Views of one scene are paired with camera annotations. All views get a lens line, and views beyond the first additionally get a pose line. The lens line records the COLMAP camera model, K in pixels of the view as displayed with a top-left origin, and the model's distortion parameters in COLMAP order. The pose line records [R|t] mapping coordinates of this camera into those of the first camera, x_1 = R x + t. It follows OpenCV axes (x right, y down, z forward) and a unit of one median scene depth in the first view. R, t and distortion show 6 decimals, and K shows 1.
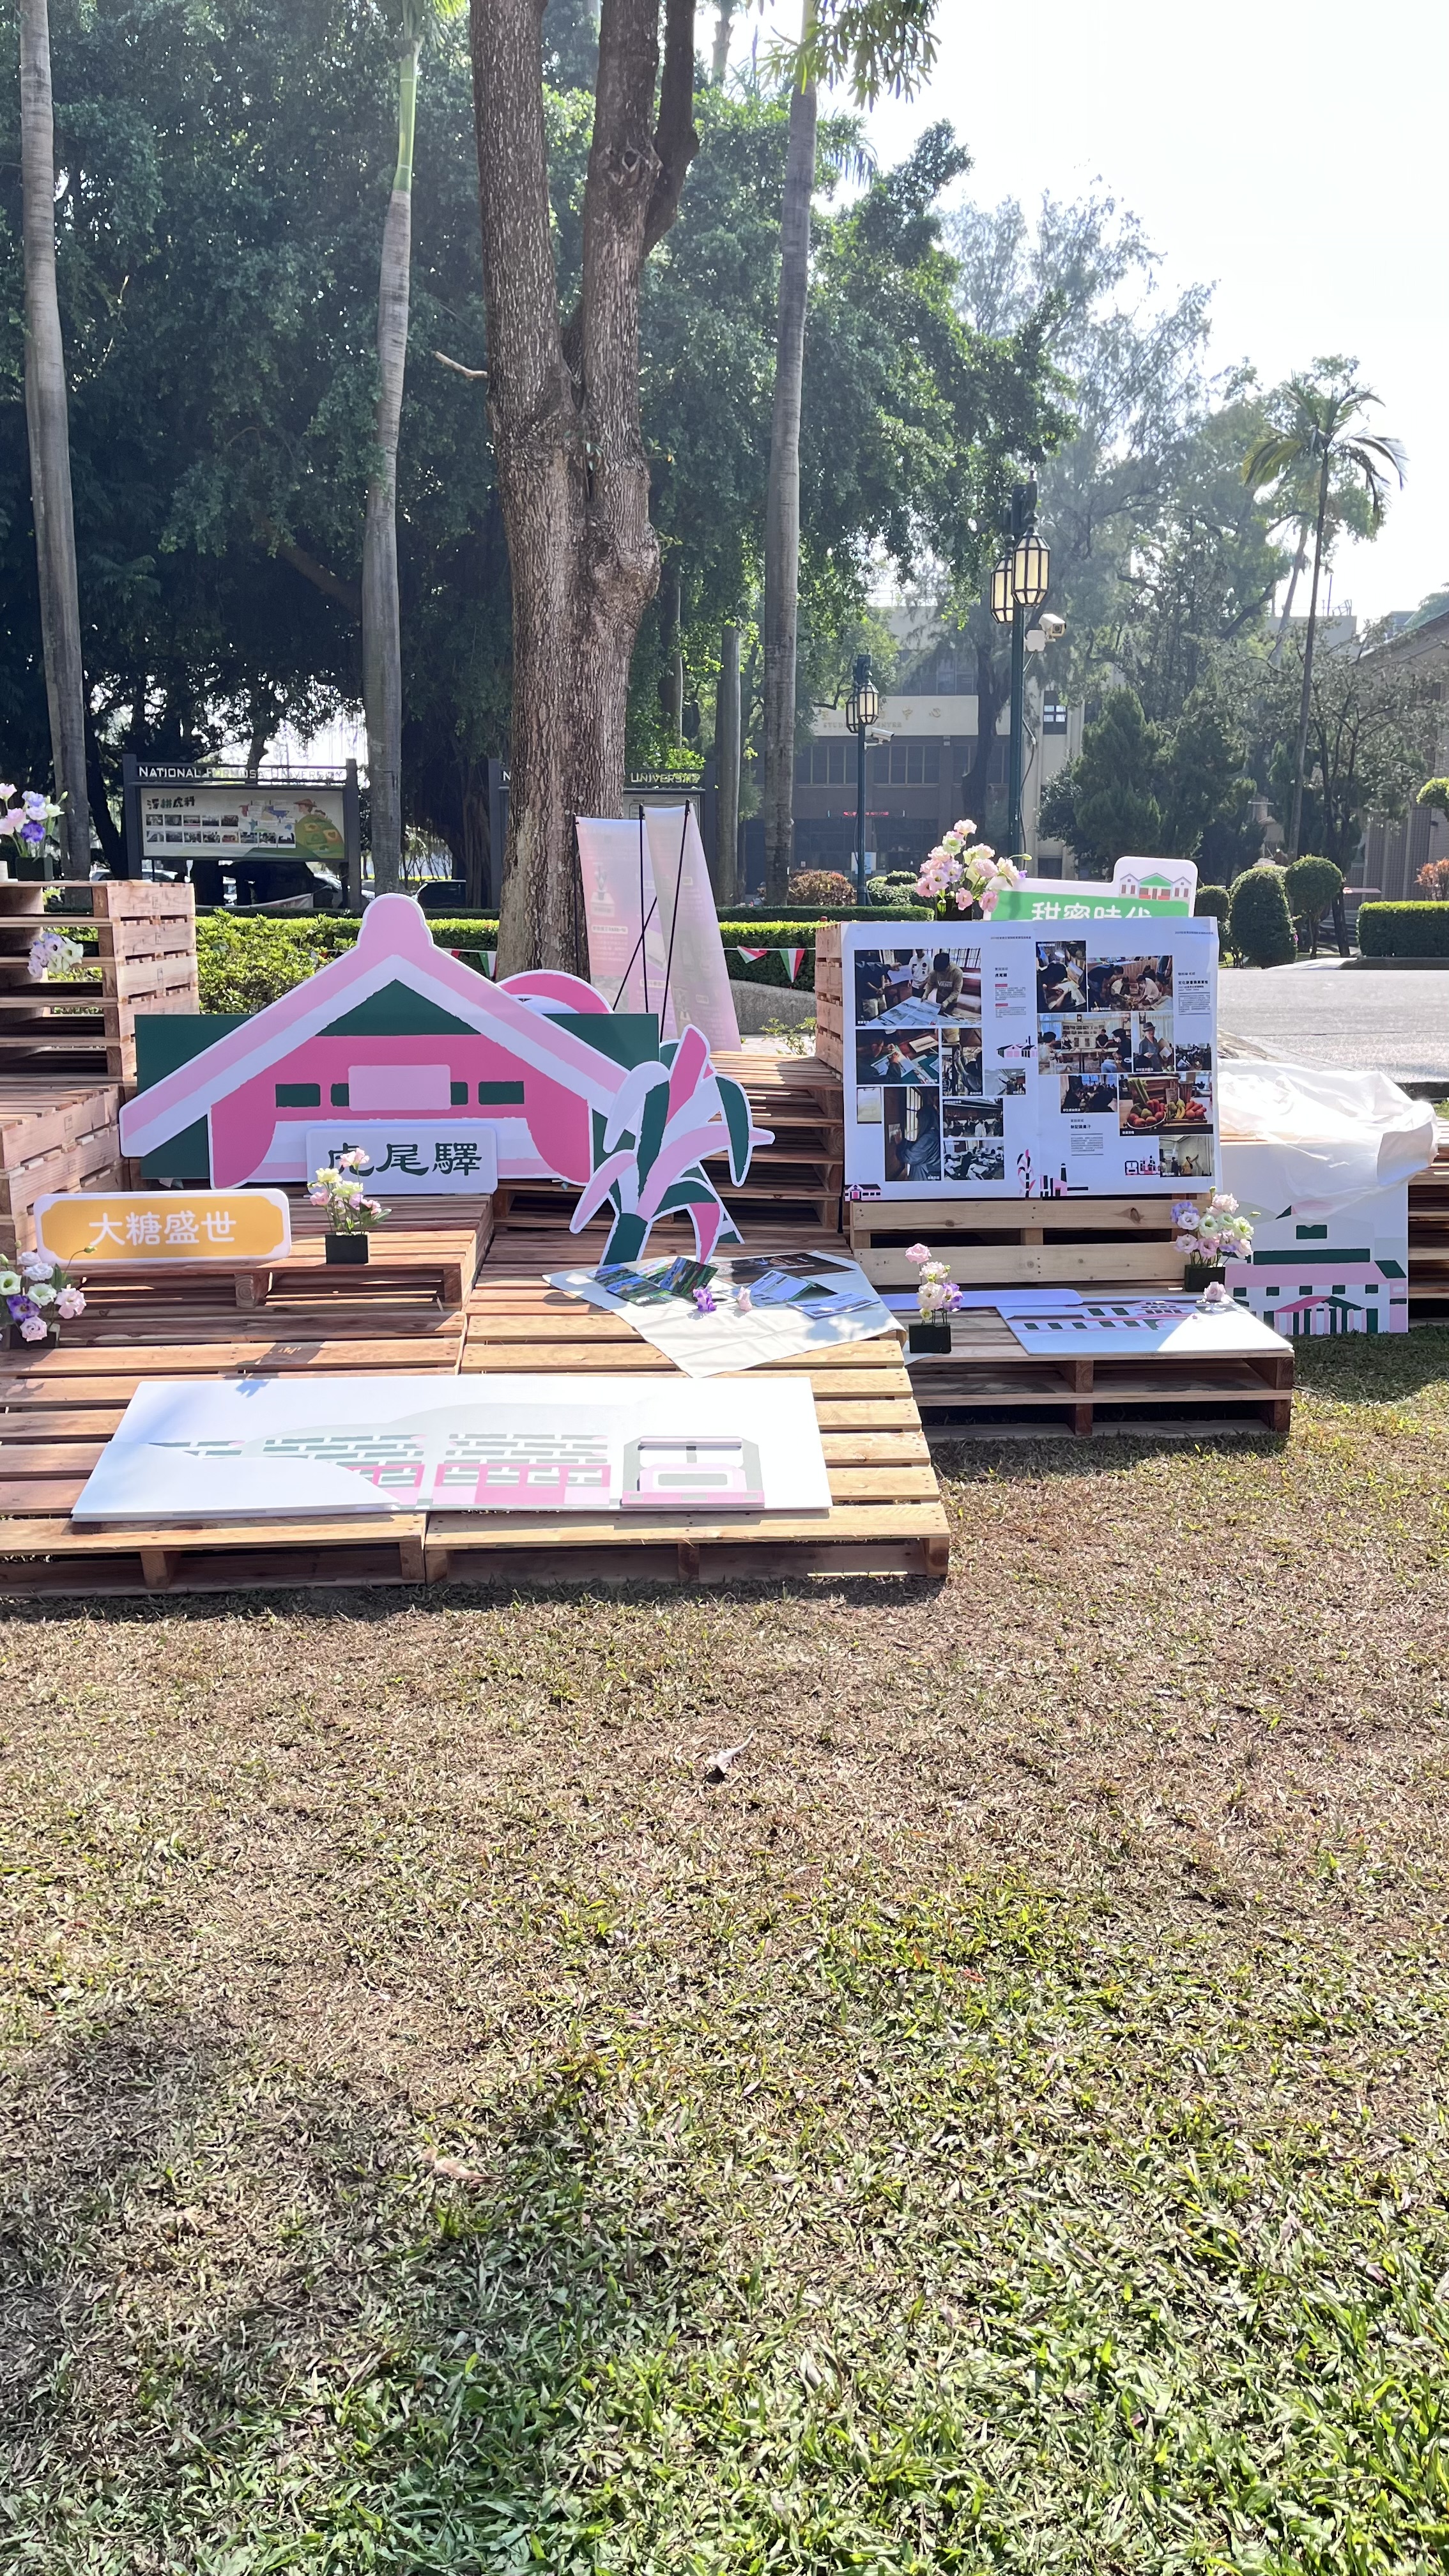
lens RADIAL K [[1876.6, 0, 724.5], [0, 1876.6, 1288.0], [0, 0, 1]] dist [0.085111, -0.110077]
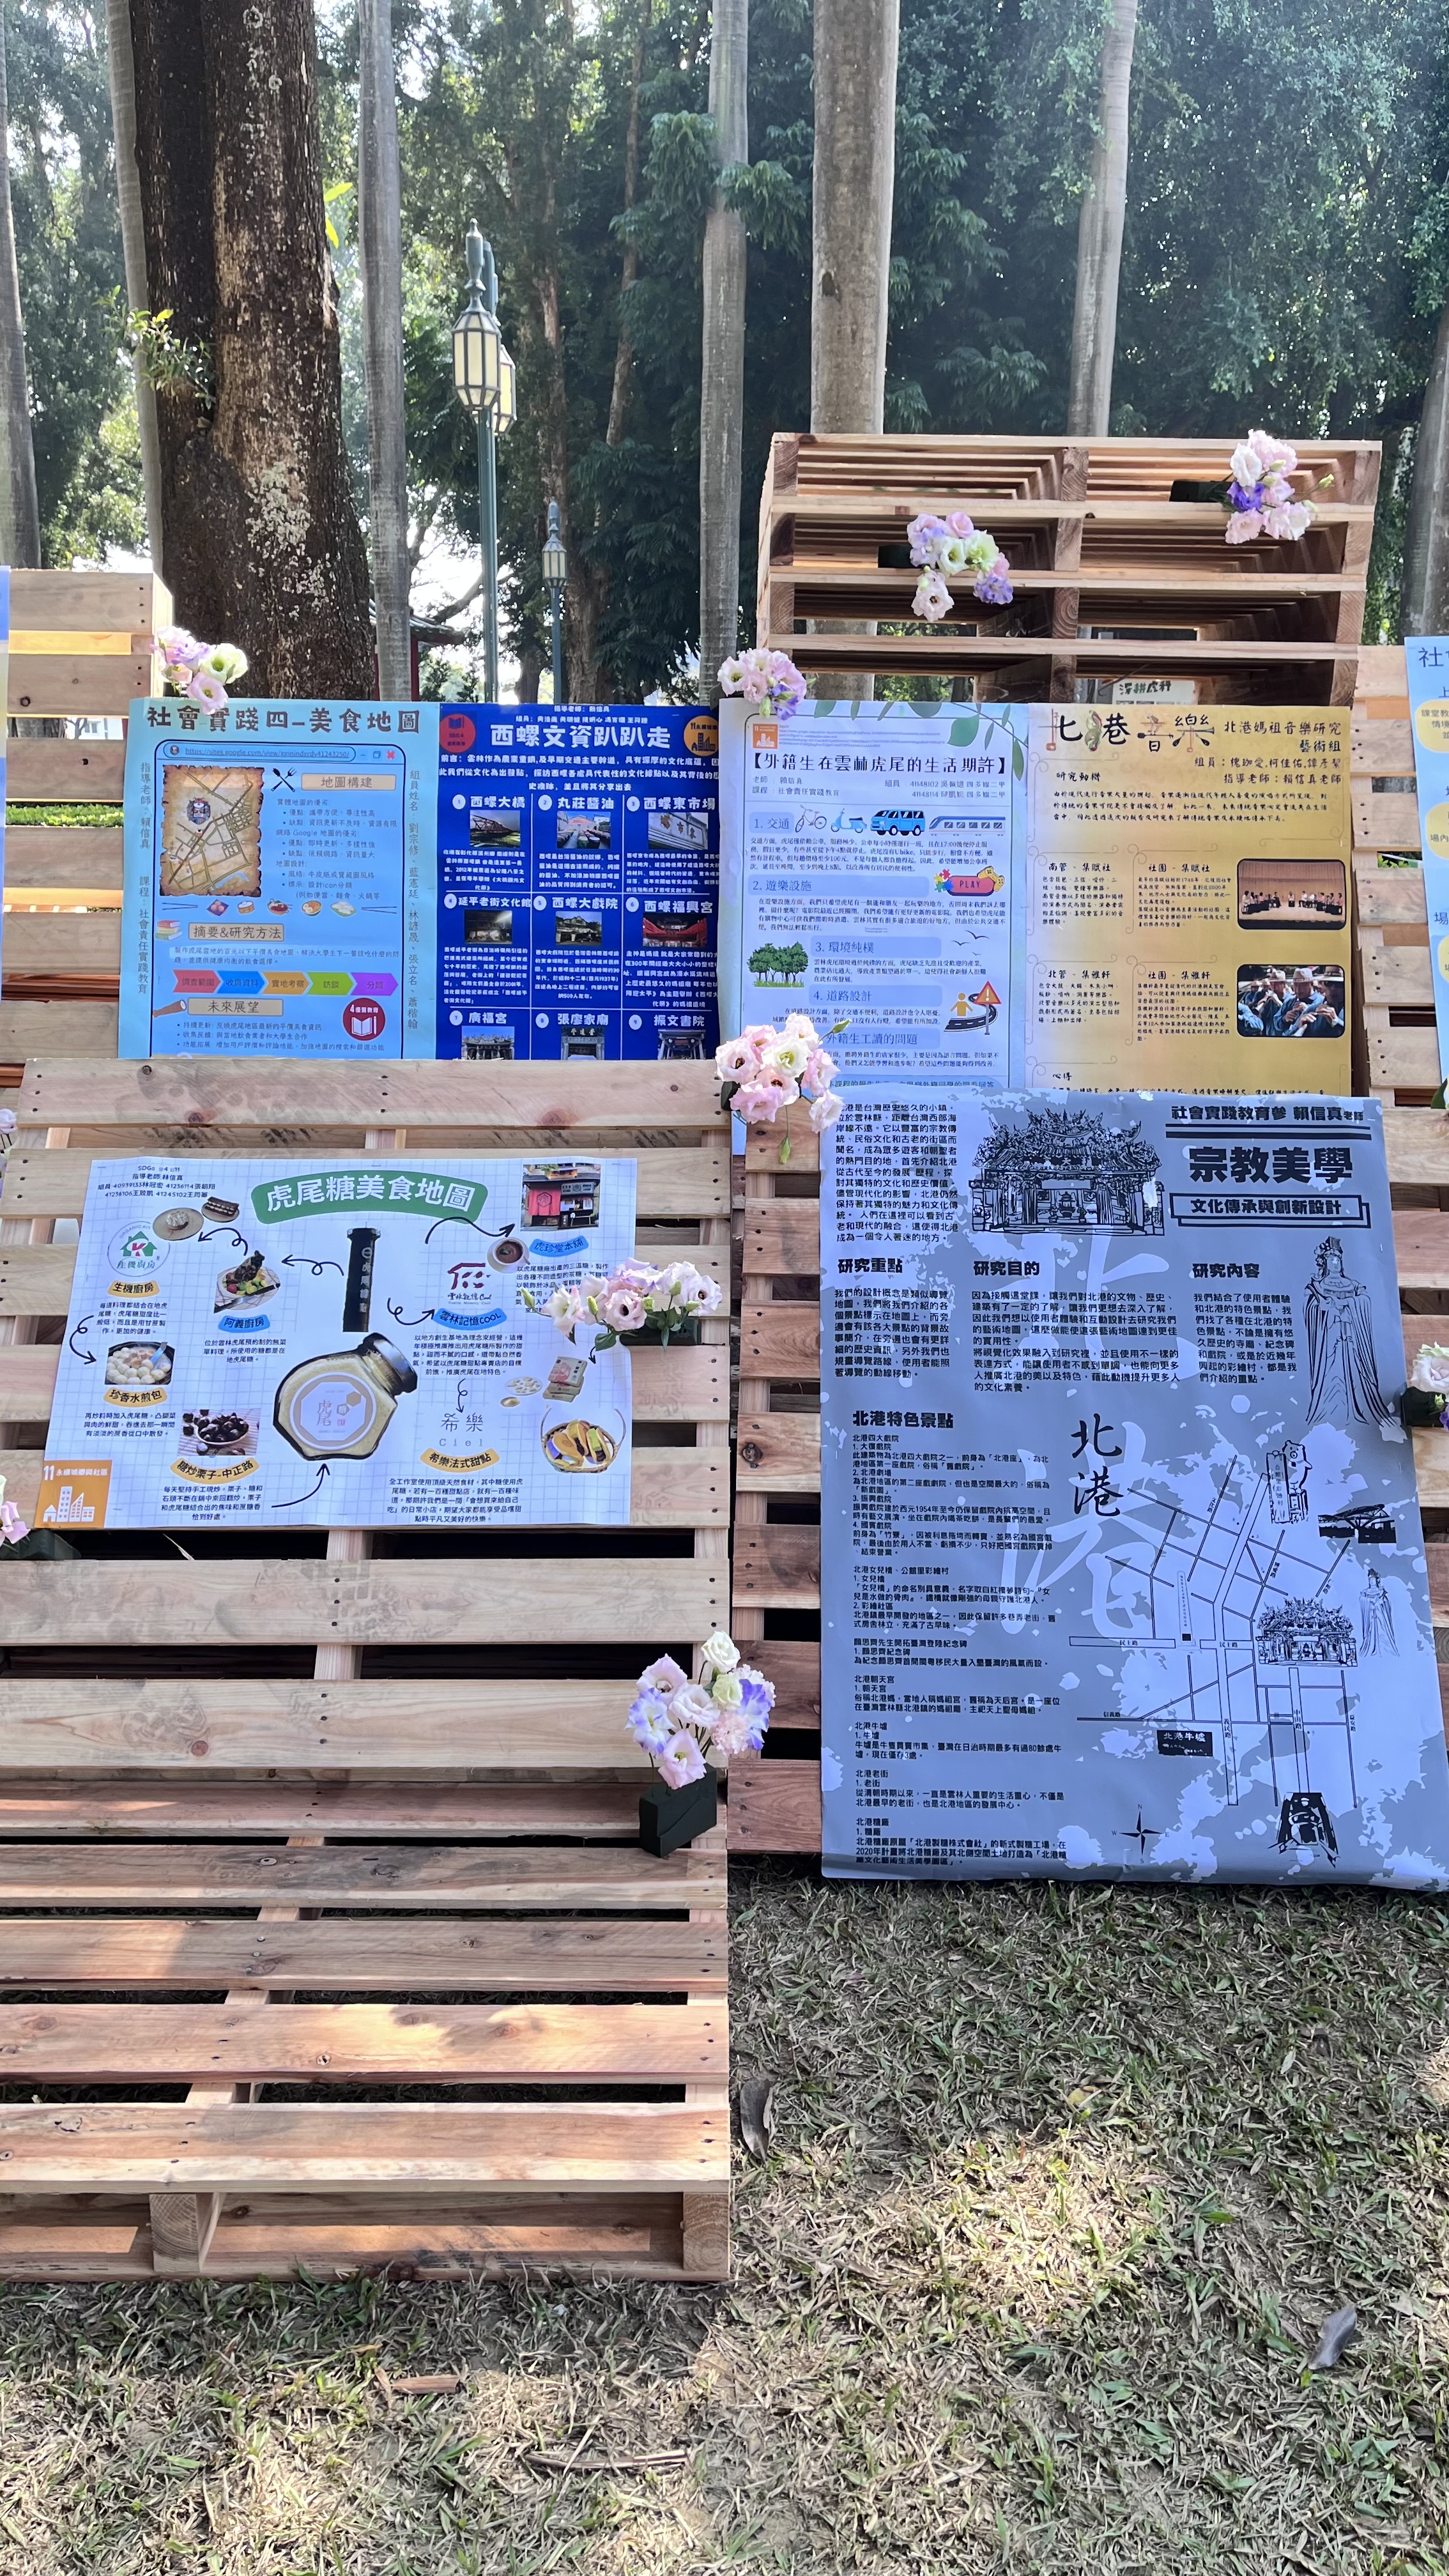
lens RADIAL K [[1894.4, 0, 705.3], [0, 1894.4, 1305.5], [0, 0, 1]] dist [0.025457, -0.004087]
pose [[0.999983, 0.005376, -0.002365, -0.534167], [-0.005215, 0.997982, 0.063283, -0.021244], [0.002701, -0.063269, 0.997993, 0.087505]]
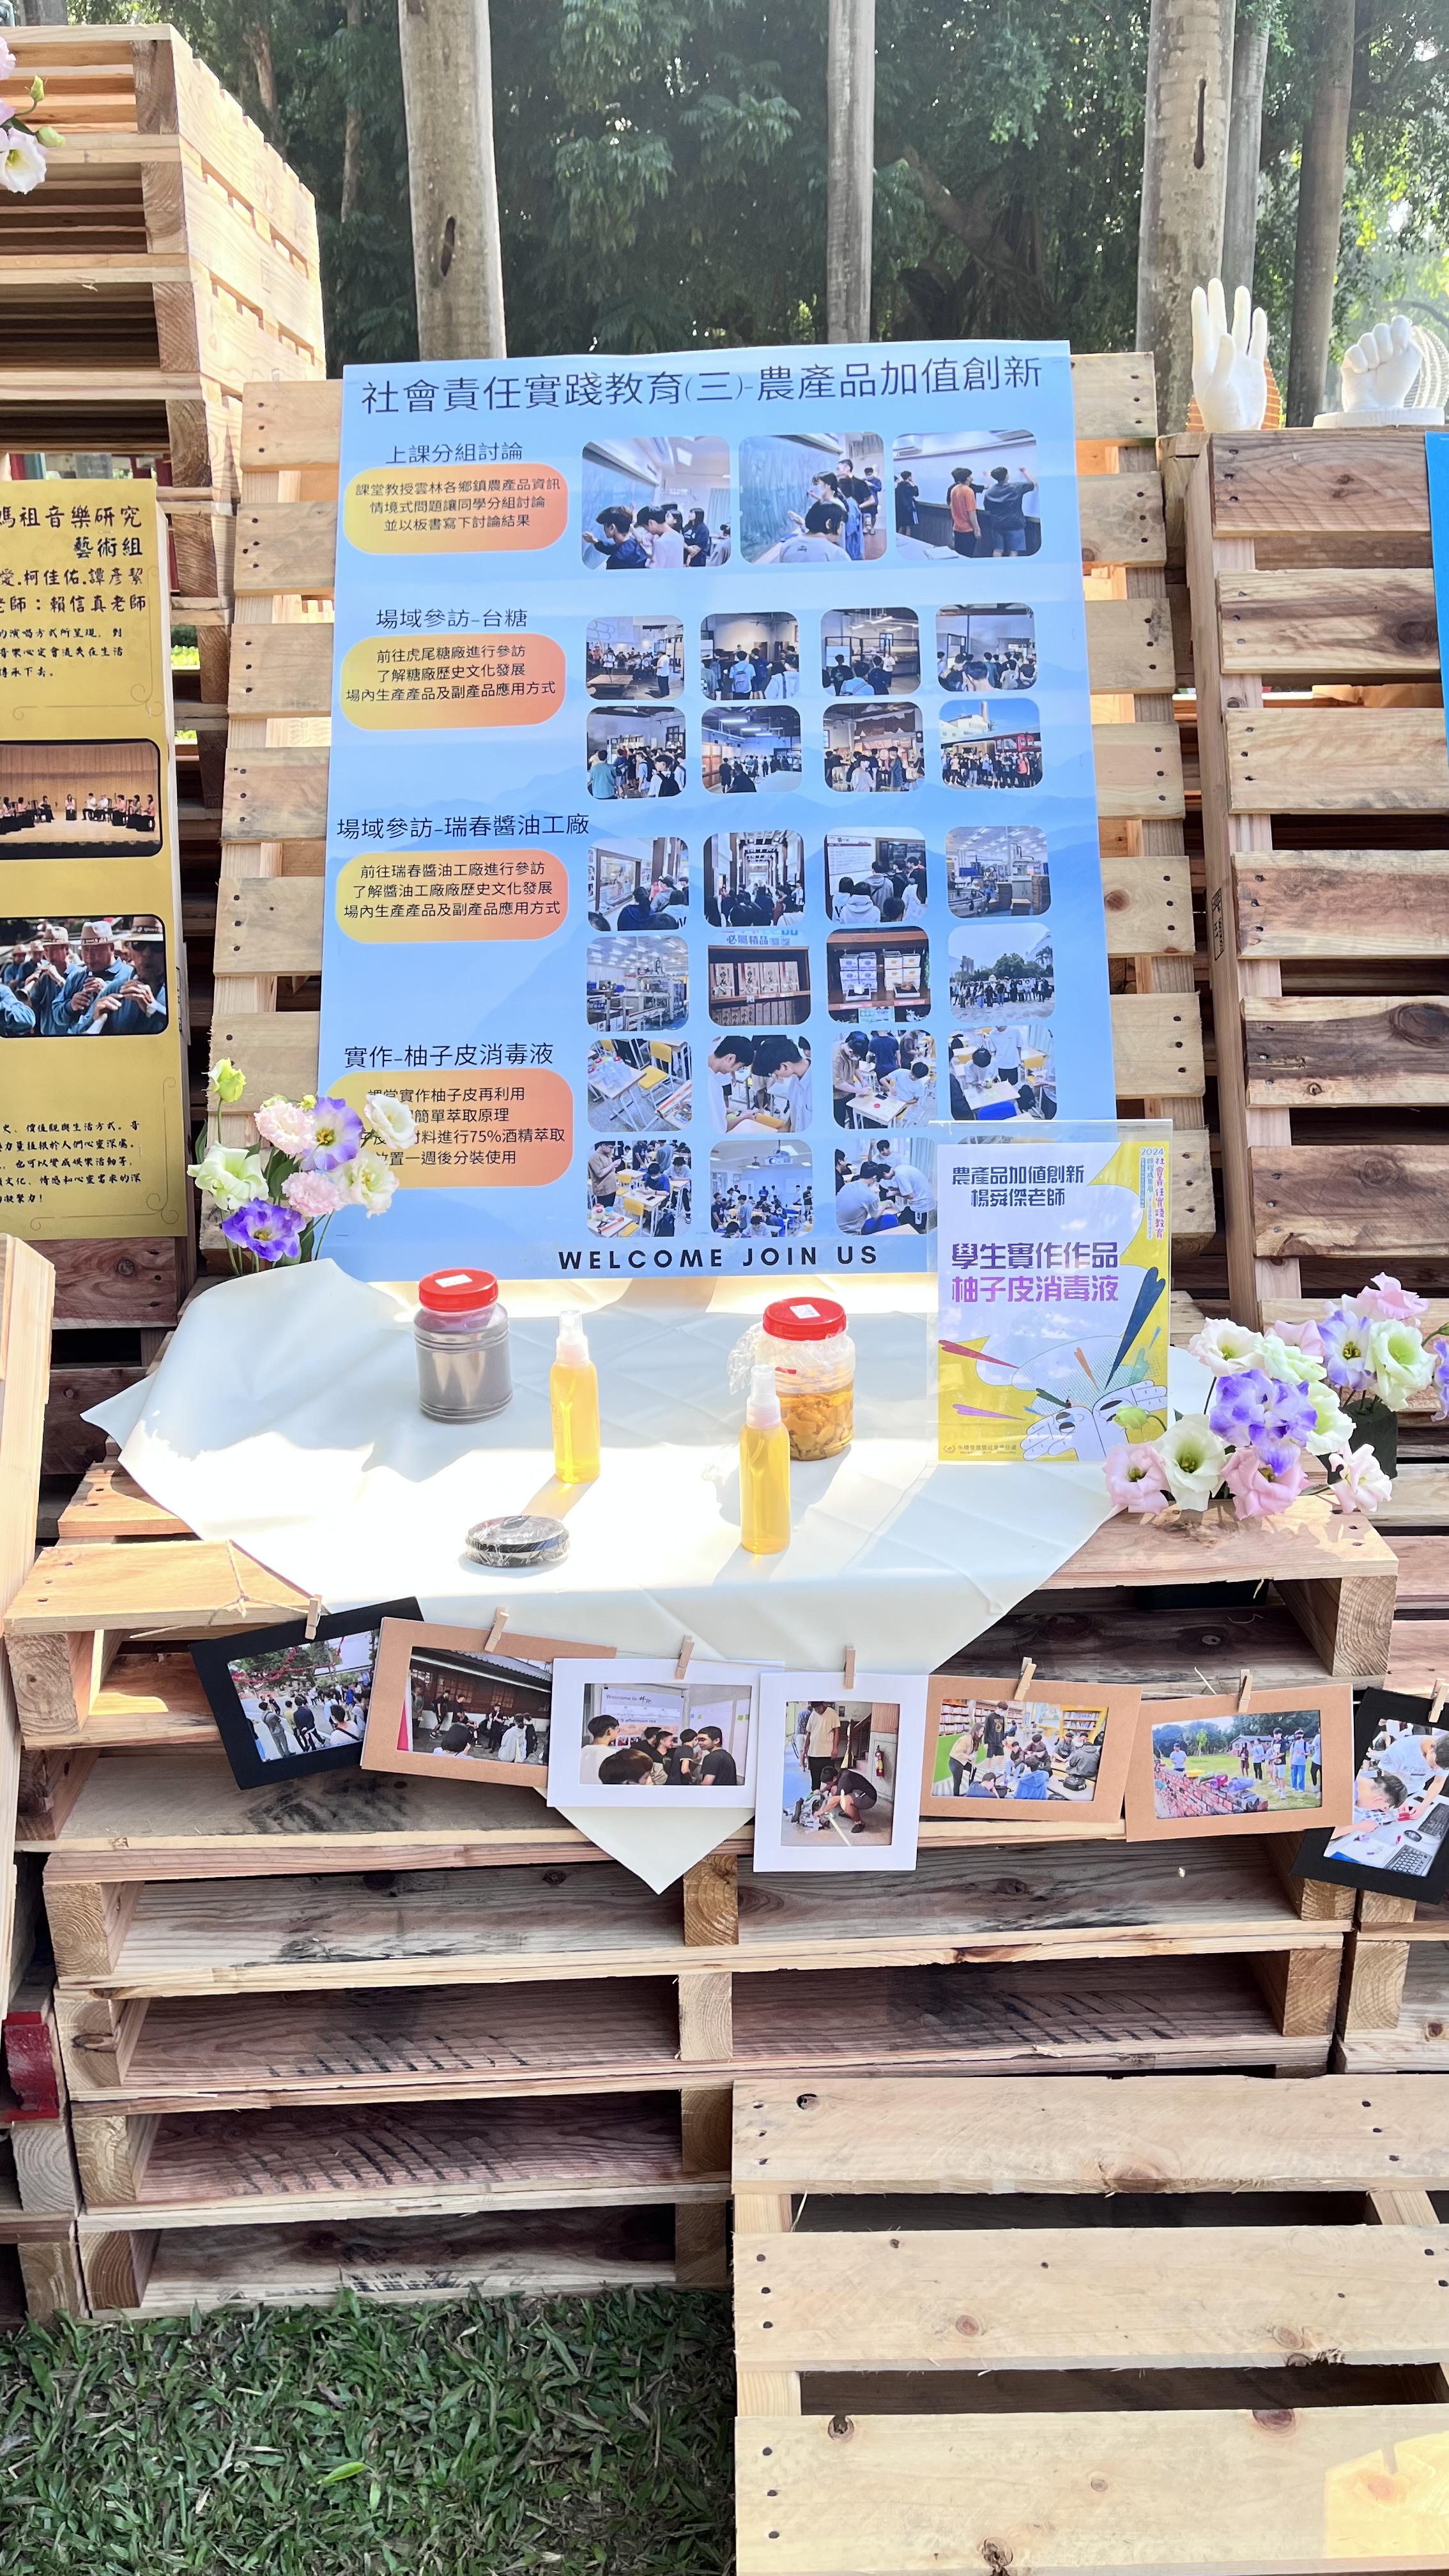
lens RADIAL K [[1876.6, 0, 724.5], [0, 1876.6, 1288.0], [0, 0, 1]] dist [0.085111, -0.110077]
pose [[0.998279, -0.043233, 0.039616, -0.463978], [0.037096, 0.988832, 0.144343, -0.032725], [-0.045414, -0.142625, 0.988734, 0.142329]]
